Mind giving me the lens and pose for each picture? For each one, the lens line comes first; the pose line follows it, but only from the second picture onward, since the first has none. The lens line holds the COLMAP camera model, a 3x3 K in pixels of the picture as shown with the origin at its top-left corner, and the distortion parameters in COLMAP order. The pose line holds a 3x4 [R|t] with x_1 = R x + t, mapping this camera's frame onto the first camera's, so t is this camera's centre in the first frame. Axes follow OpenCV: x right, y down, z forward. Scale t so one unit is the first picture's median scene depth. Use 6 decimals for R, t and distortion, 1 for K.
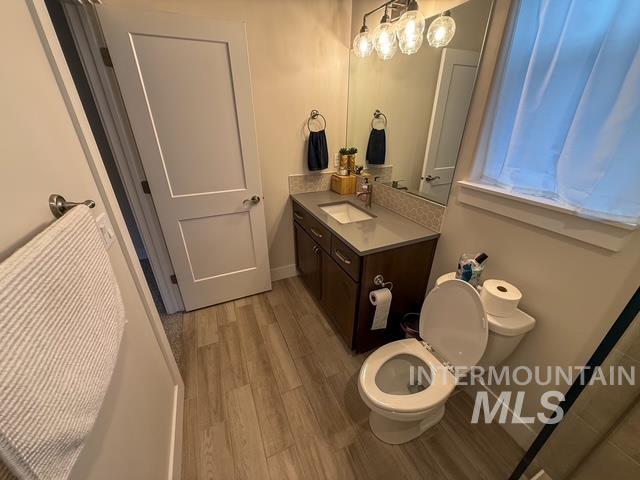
lens RADIAL K [[255.0, 0, 319.1], [0, 255.0, 239.9], [0, 0, 1]] dist [-0.001694, 0.000034]
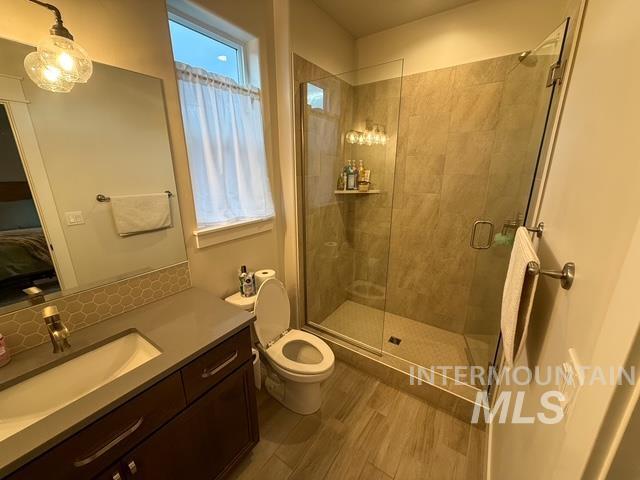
lens RADIAL K [[255.0, 0, 321.3], [0, 255.0, 238.8], [0, 0, 1]] dist [-0.001694, 0.000034]
pose [[-0.527718, -0.222363, 0.819798, -0.592813], [0.377549, 0.803148, 0.460881, -0.463998], [-0.760902, 0.552729, -0.339882, 0.883749]]
